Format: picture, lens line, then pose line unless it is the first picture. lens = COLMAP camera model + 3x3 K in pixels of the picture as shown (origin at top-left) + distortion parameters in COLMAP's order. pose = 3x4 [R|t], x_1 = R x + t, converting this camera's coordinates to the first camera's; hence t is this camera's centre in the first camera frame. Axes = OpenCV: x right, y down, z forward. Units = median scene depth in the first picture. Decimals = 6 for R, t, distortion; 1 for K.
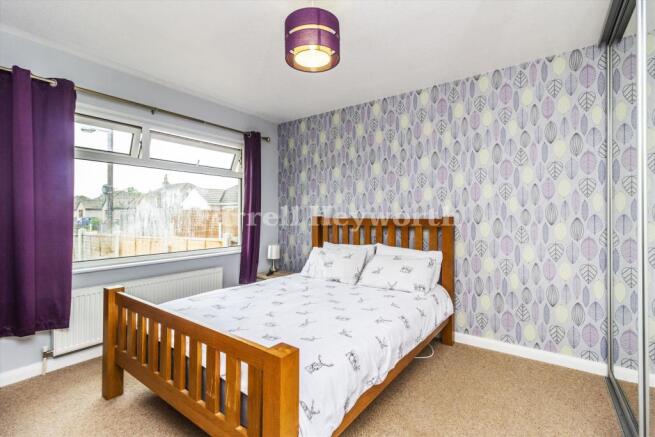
lens RADIAL K [[300.5, 0, 324.4], [0, 300.5, 215.8], [0, 0, 1]] dist [0.005653, -0.000494]
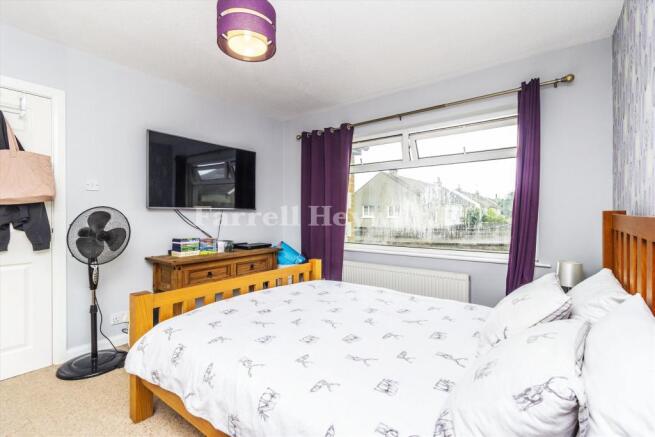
lens RADIAL K [[300.5, 0, 329.5], [0, 300.5, 213.8], [0, 0, 1]] dist [0.005653, -0.000494]
pose [[0.004683, 0.004078, -0.999981, 0.658775], [0.003118, 0.999987, 0.004092, 0.003708], [0.999984, -0.003137, 0.004670, 0.890752]]
